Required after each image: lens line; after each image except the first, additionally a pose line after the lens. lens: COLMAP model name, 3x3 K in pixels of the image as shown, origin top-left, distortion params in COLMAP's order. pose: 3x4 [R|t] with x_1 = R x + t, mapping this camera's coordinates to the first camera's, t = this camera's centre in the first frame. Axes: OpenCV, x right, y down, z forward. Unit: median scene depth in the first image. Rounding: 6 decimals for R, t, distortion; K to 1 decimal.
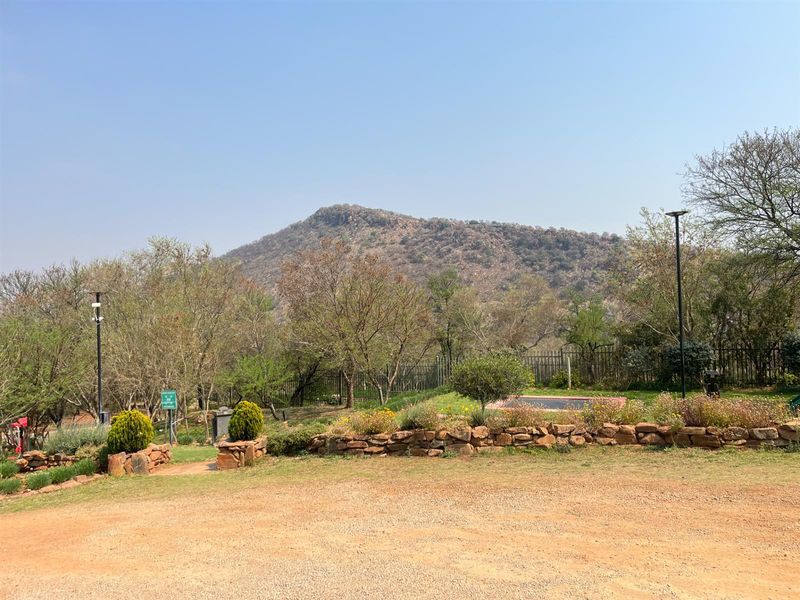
lens RADIAL K [[600.8, 0, 402.7], [0, 600.8, 303.4], [0, 0, 1]] dist [0.057856, -0.078944]
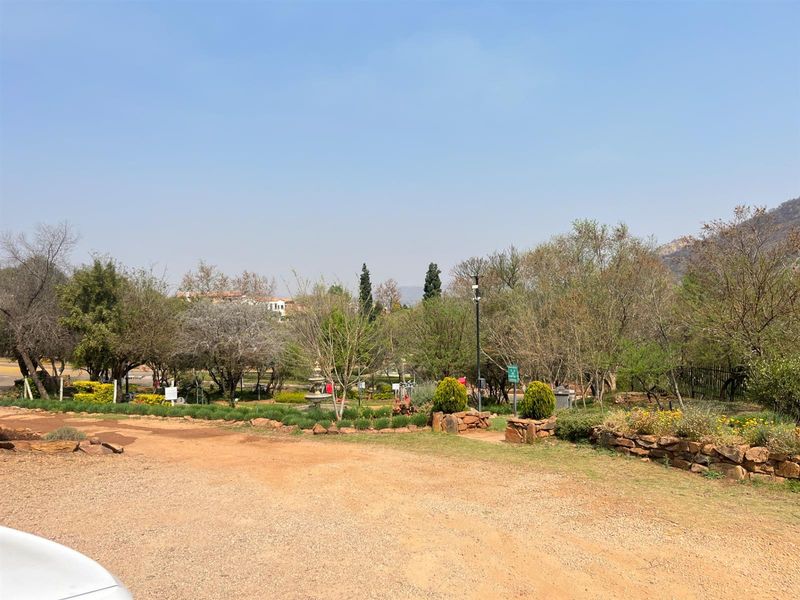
lens RADIAL K [[600.8, 0, 394.1], [0, 600.8, 297.4], [0, 0, 1]] dist [0.057856, -0.078944]
pose [[0.693716, 0.011274, -0.720160, 0.325840], [0.007096, 0.999722, 0.022486, -0.006727], [0.720213, -0.020709, 0.693443, 0.119274]]
